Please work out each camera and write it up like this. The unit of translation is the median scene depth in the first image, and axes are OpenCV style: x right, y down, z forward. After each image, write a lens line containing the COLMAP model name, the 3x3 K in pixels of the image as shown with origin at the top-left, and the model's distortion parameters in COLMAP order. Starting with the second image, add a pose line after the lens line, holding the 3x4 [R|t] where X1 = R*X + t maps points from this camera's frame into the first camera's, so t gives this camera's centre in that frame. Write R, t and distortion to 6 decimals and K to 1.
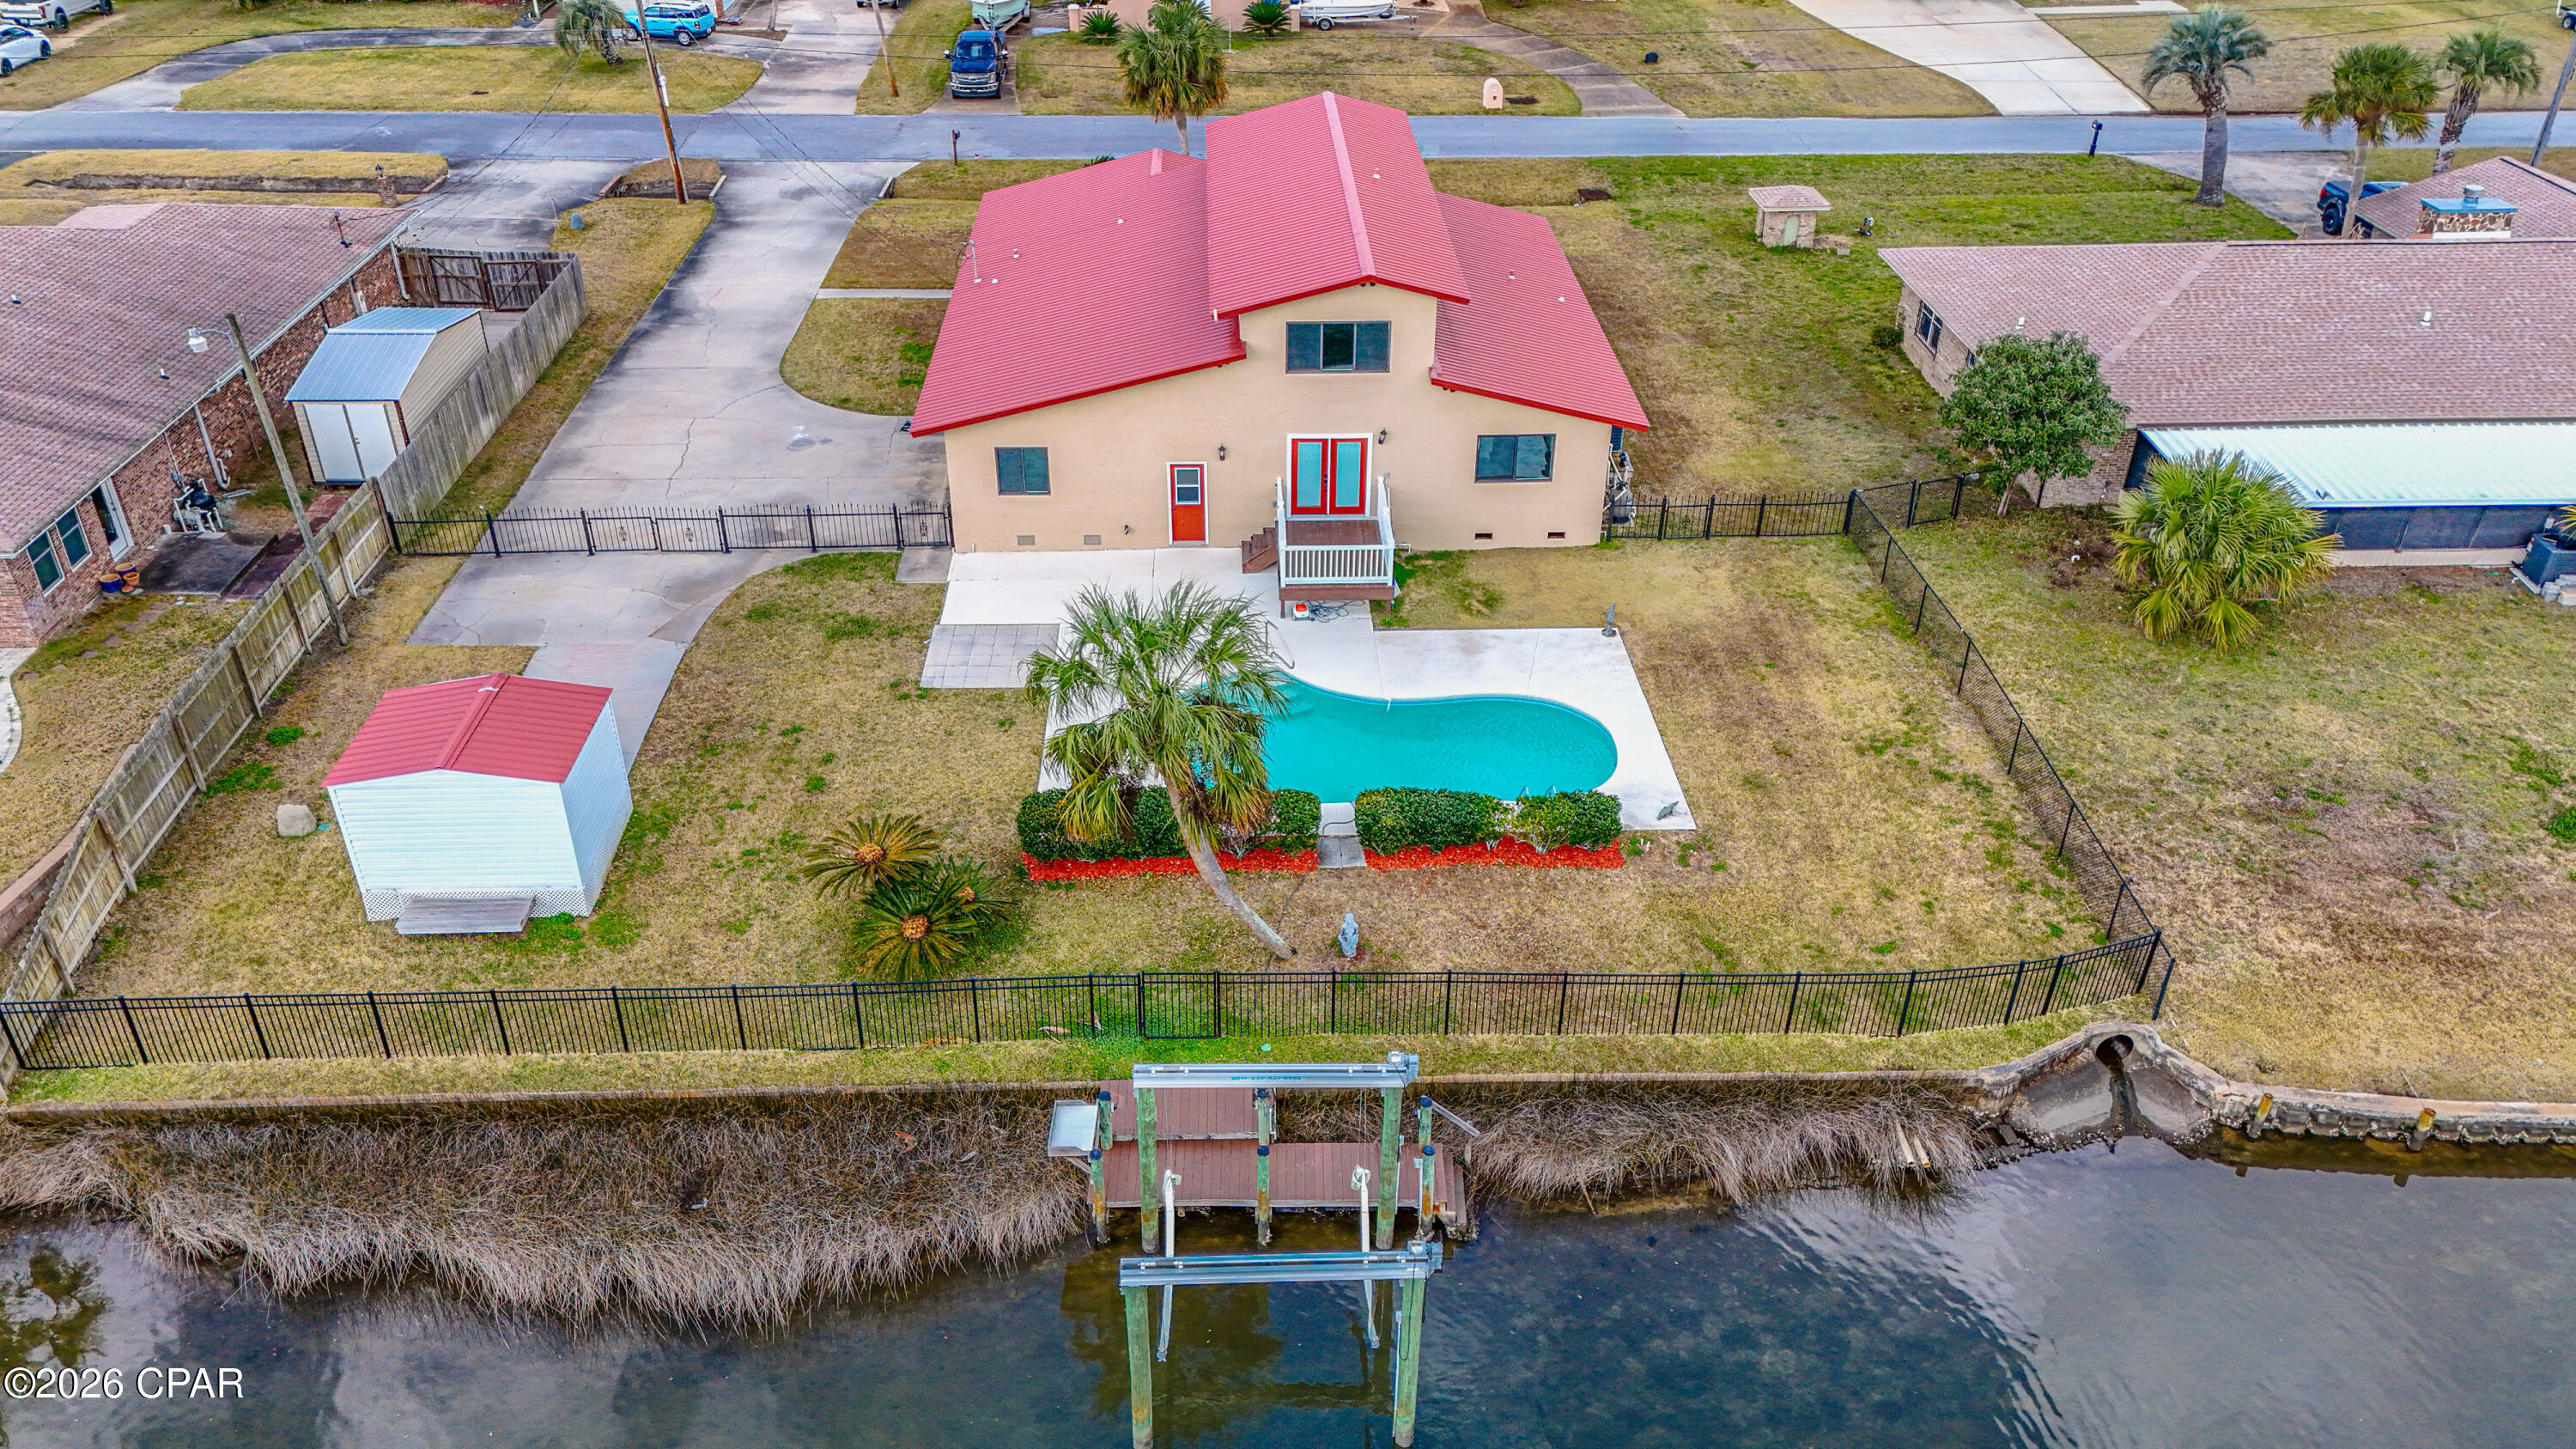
lens RADIAL K [[1890.3, 0, 1282.6], [0, 1890.3, 715.1], [0, 0, 1]] dist [0.082680, -0.069967]
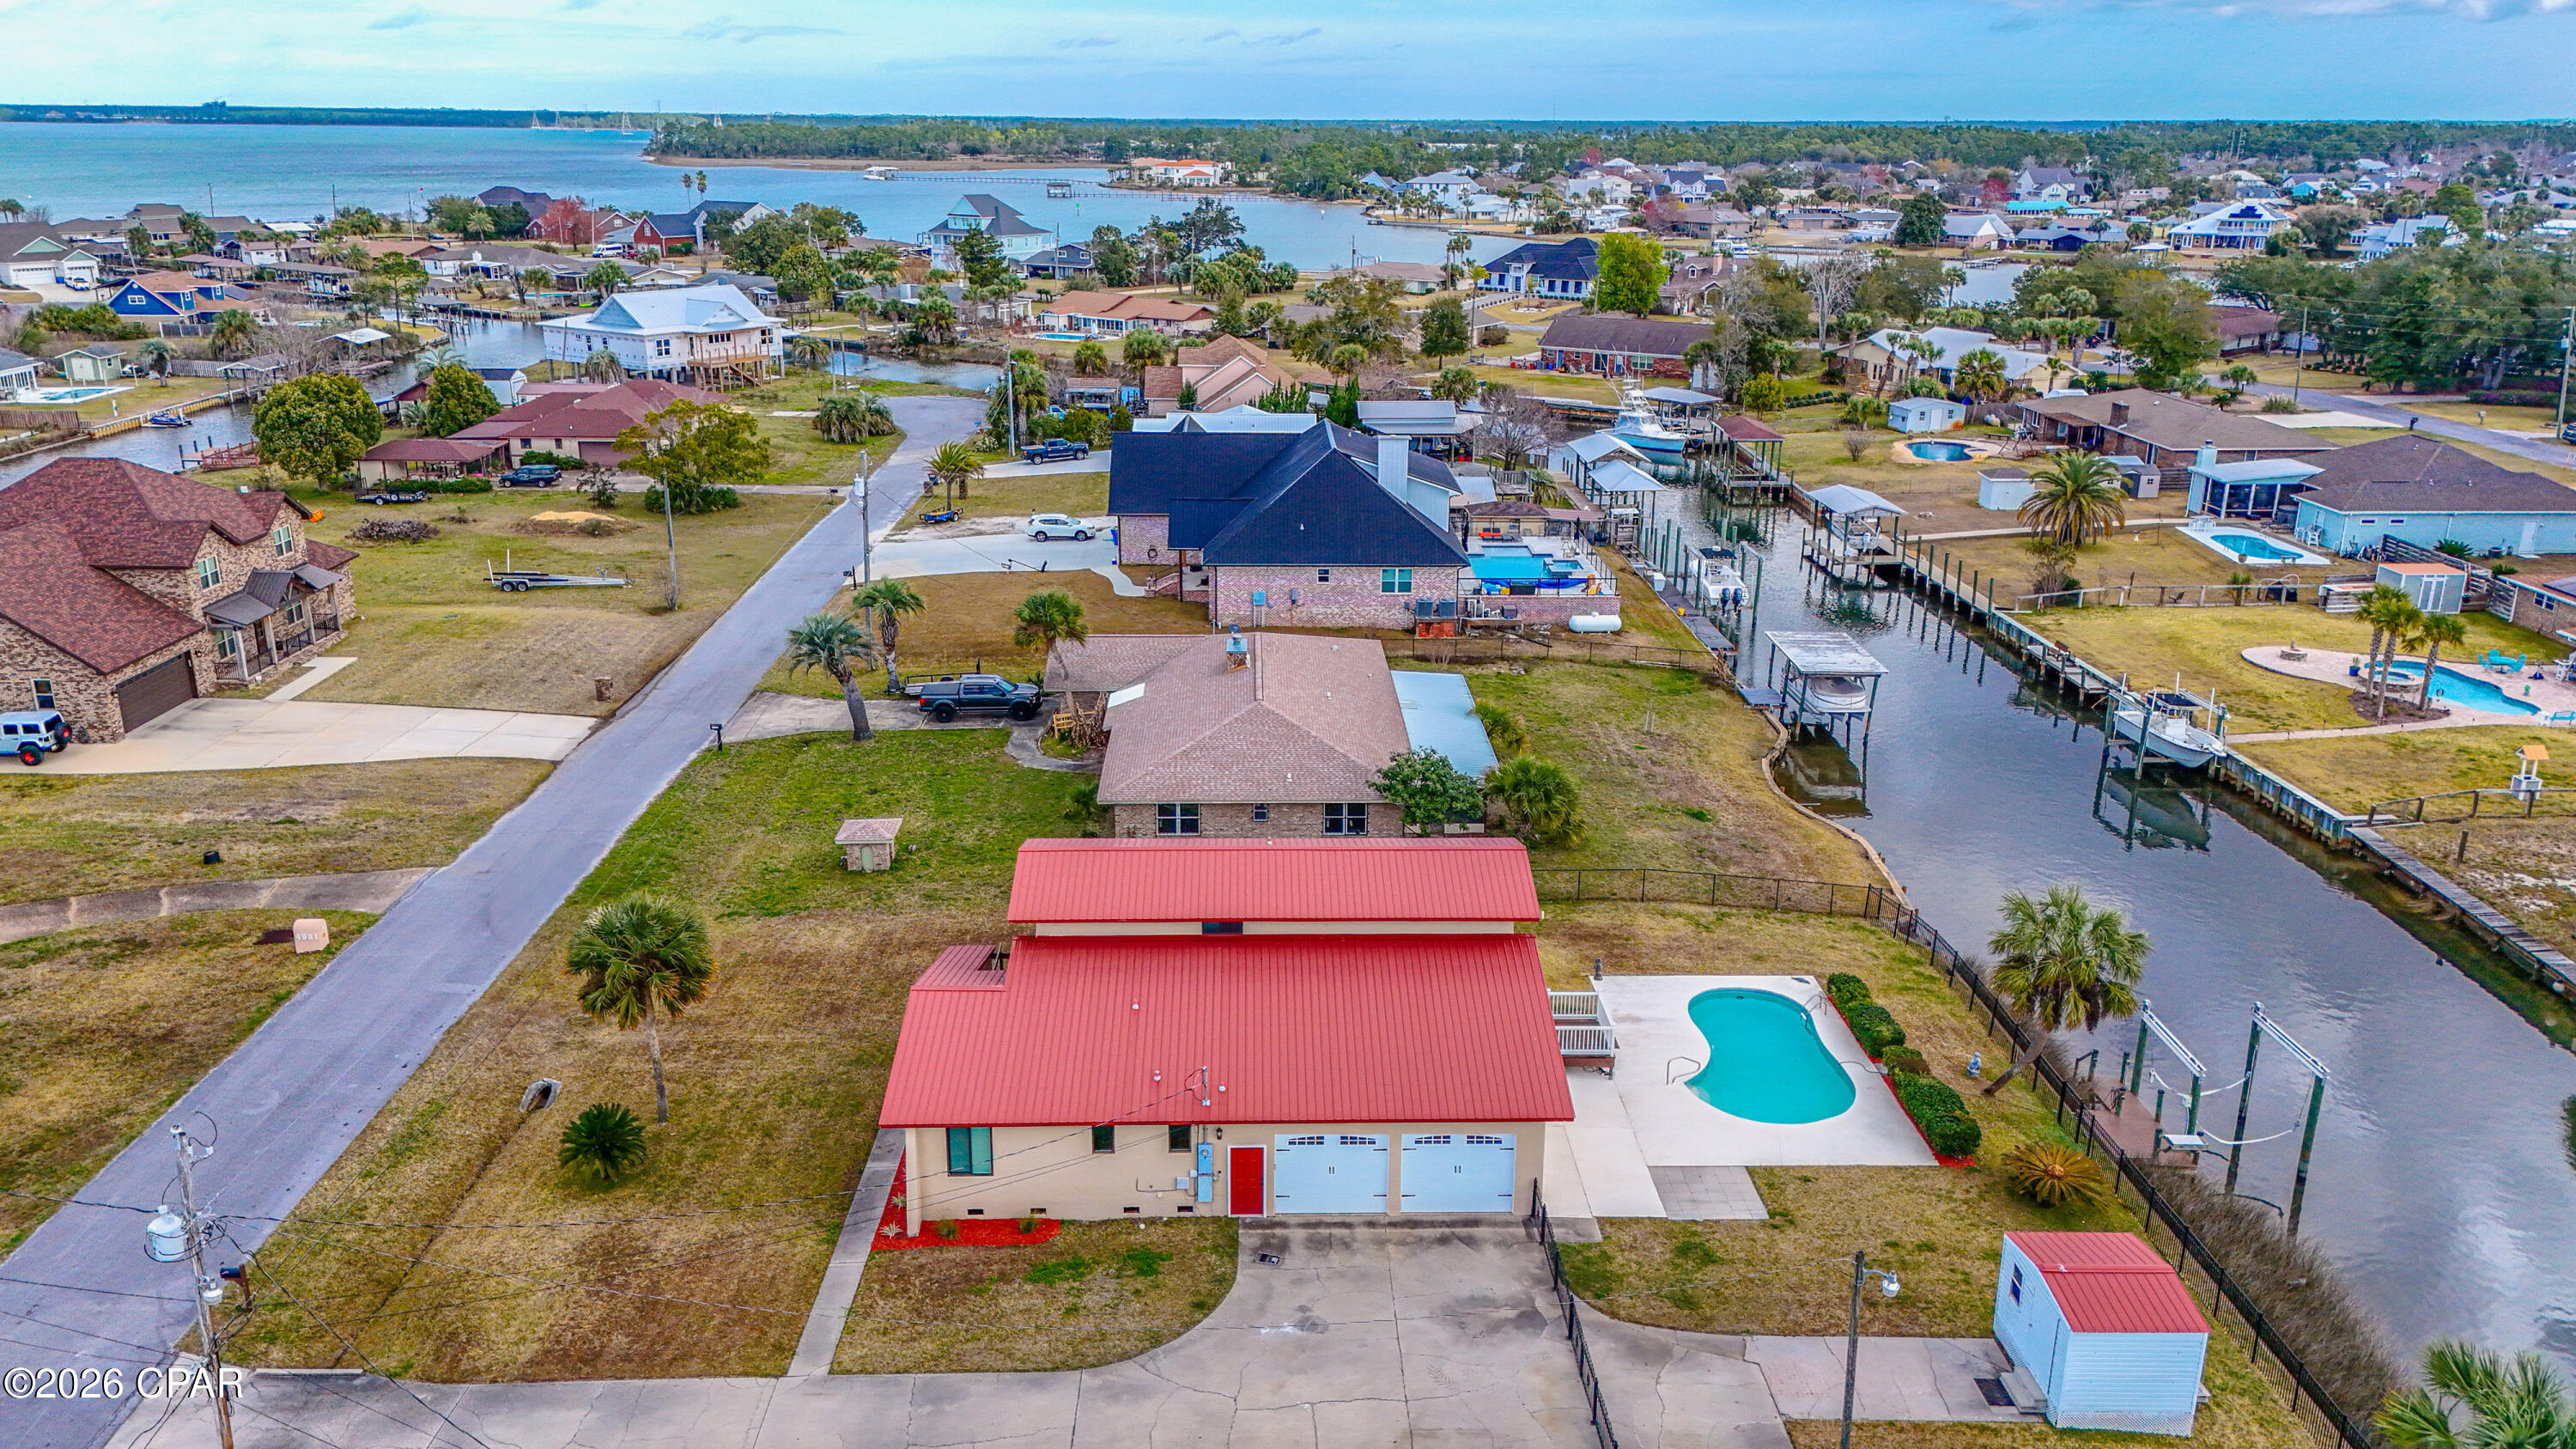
lens RADIAL K [[1890.3, 0, 1282.6], [0, 1890.3, 715.1], [0, 0, 1]] dist [0.082680, -0.069967]
pose [[0.012610, -0.303024, 0.952900, -1.230490], [0.521518, 0.815086, 0.252297, -0.734857], [-0.853147, 0.493773, 0.168310, 0.831301]]
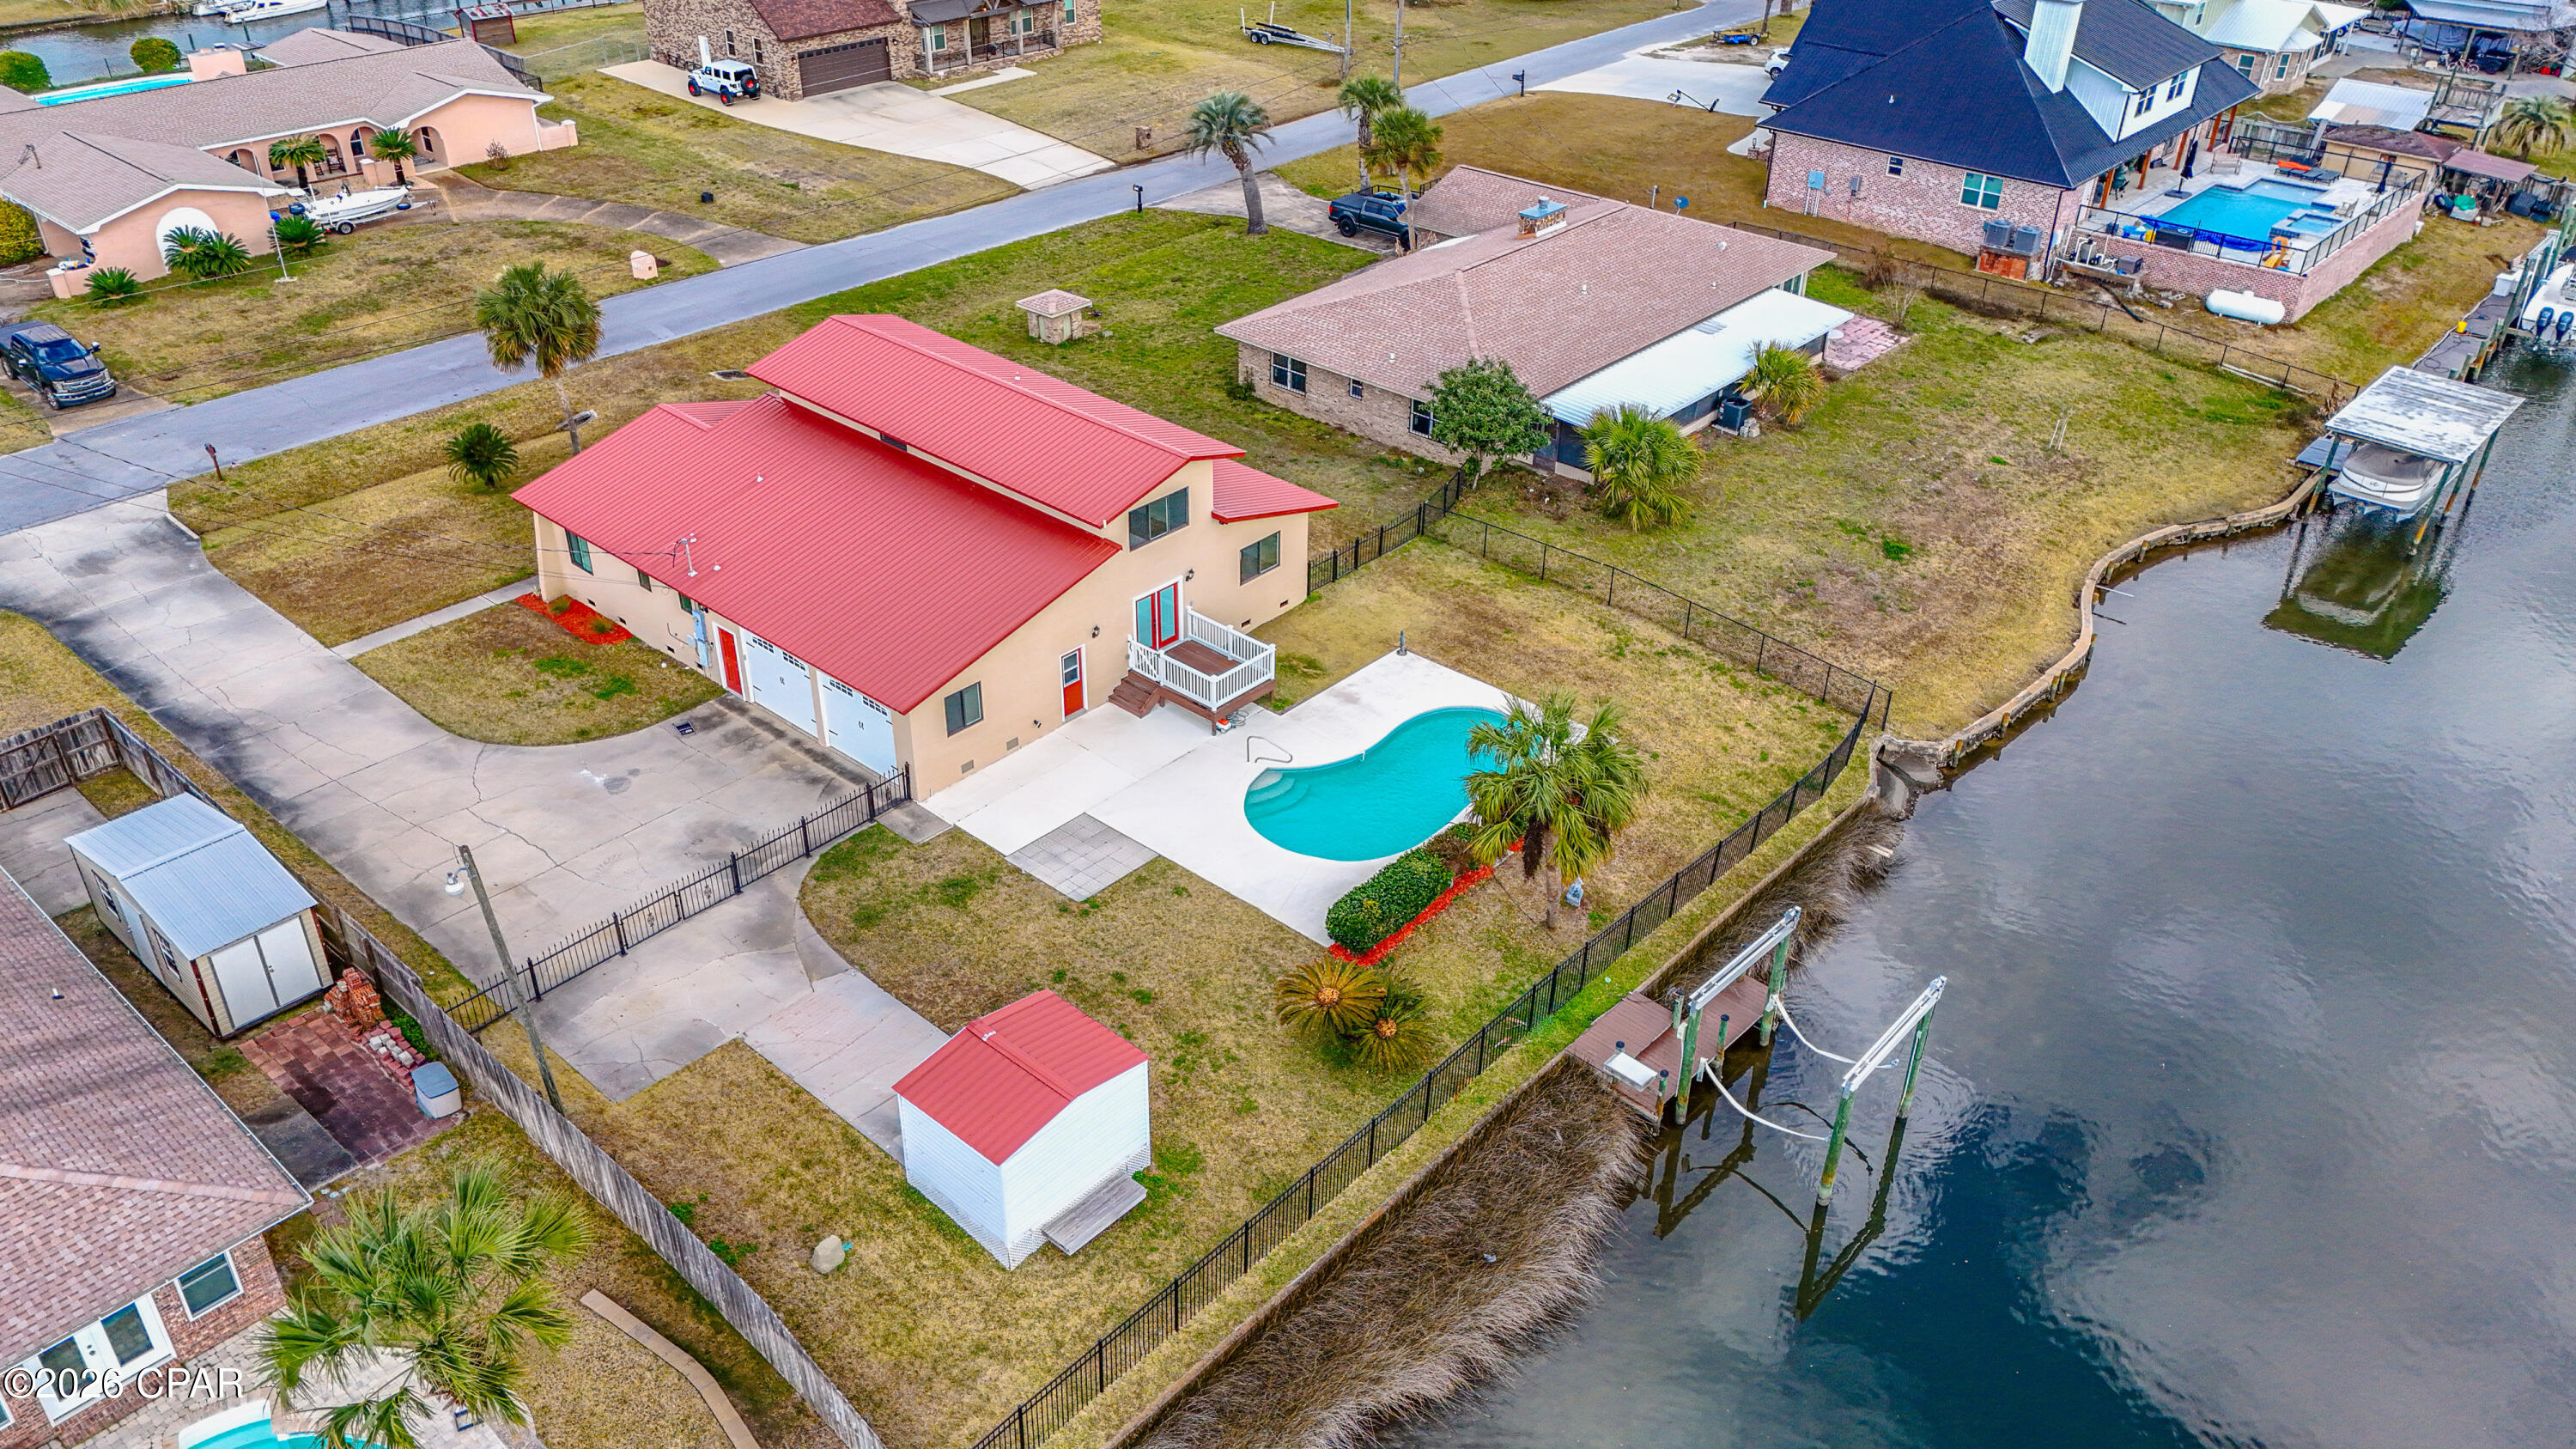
lens RADIAL K [[1890.3, 0, 1282.6], [0, 1890.3, 715.1], [0, 0, 1]] dist [0.082680, -0.069967]
pose [[0.691834, -0.374923, 0.617089, -0.718377], [0.372010, 0.917549, 0.140404, -0.218164], [-0.618849, 0.132427, 0.774266, 0.014860]]
